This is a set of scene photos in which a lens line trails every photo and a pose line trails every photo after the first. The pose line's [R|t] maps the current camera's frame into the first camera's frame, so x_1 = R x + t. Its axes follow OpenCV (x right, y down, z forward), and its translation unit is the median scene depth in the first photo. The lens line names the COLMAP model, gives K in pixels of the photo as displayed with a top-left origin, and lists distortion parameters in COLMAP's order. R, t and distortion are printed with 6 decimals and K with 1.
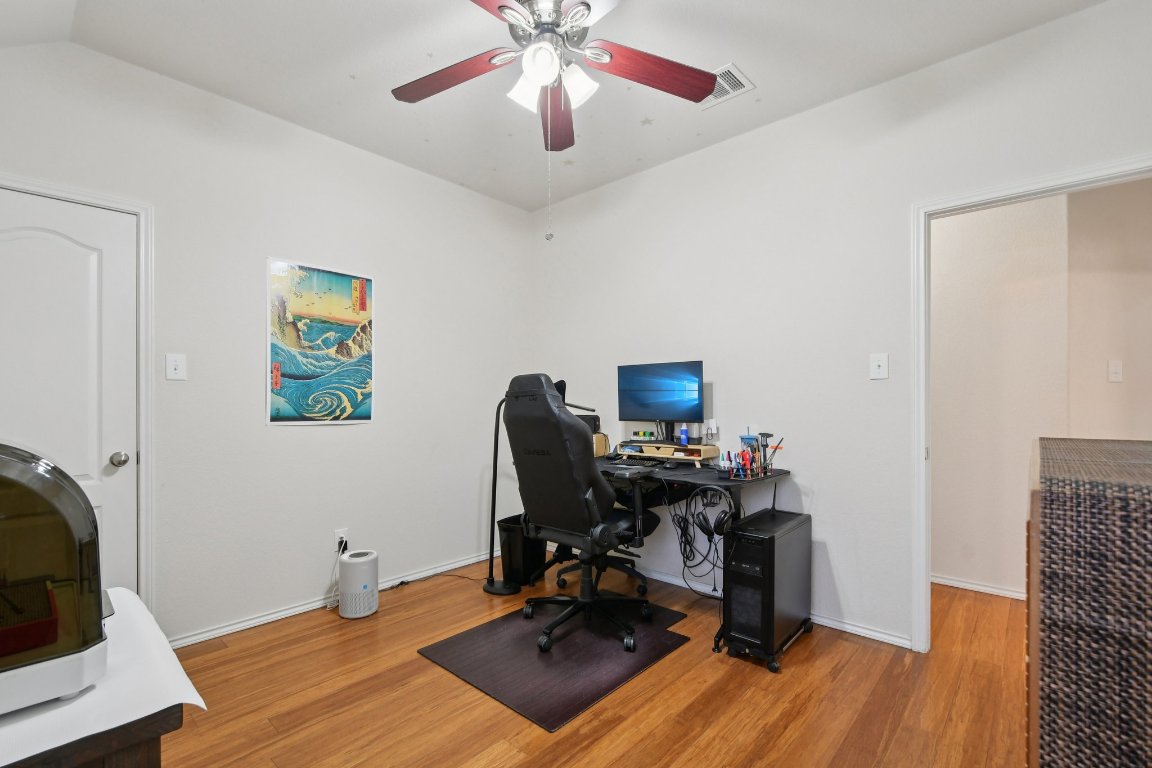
lens RADIAL K [[512.7, 0, 575.4], [0, 512.7, 395.0], [0, 0, 1]] dist [0.001057, -0.002468]
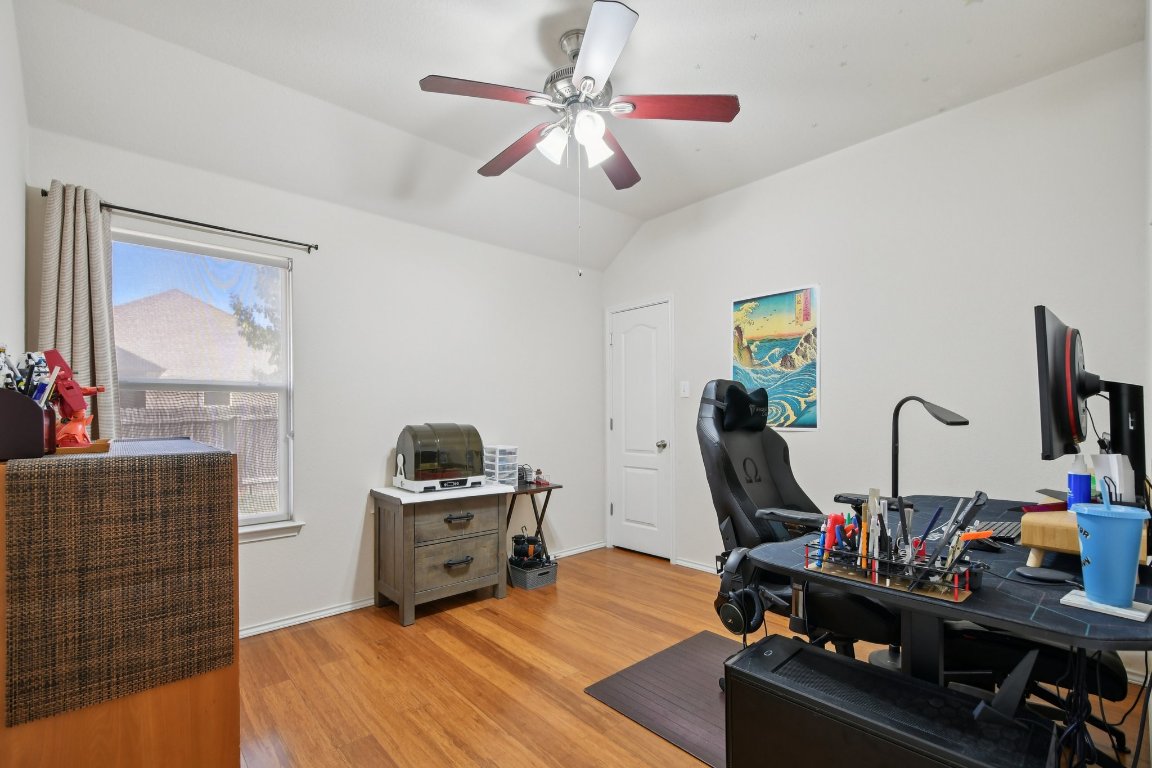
lens RADIAL K [[512.7, 0, 567.4], [0, 512.7, 409.2], [0, 0, 1]] dist [0.001057, -0.002468]
pose [[-0.108506, -0.005117, -0.994083, 0.675211], [0.025318, 0.999648, -0.007909, 0.007881], [0.993773, -0.026026, -0.108338, 0.654373]]
